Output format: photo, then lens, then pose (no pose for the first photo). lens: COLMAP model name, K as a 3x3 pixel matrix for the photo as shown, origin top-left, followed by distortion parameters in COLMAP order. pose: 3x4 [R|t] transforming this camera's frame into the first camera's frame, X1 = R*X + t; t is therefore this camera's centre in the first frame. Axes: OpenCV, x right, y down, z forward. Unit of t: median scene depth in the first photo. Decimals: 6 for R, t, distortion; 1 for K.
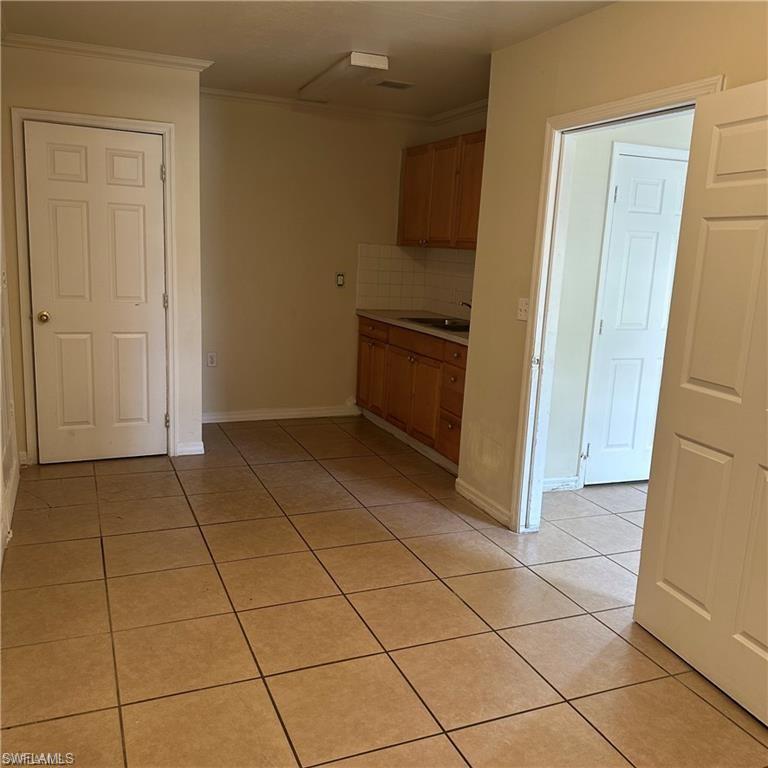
lens RADIAL K [[713.5, 0, 384.9], [0, 713.5, 392.2], [0, 0, 1]] dist [0.149656, -0.301310]
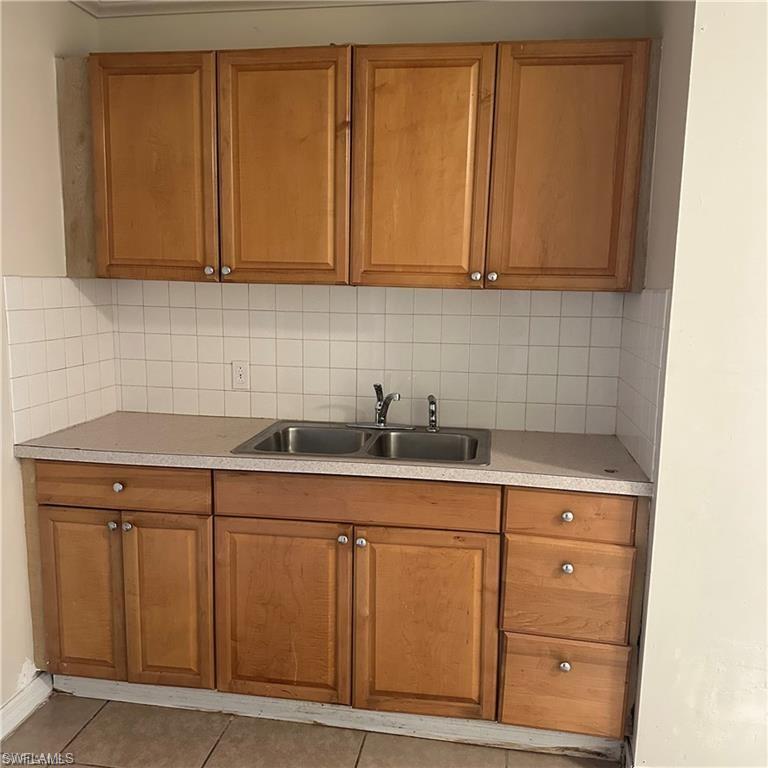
lens RADIAL K [[713.5, 0, 384.9], [0, 713.5, 392.2], [0, 0, 1]] dist [0.149656, -0.301310]
pose [[0.535128, -0.168191, 0.827858, -0.250681], [0.173498, 0.980971, 0.087149, -0.143009], [-0.826762, 0.096996, 0.554126, 0.615060]]
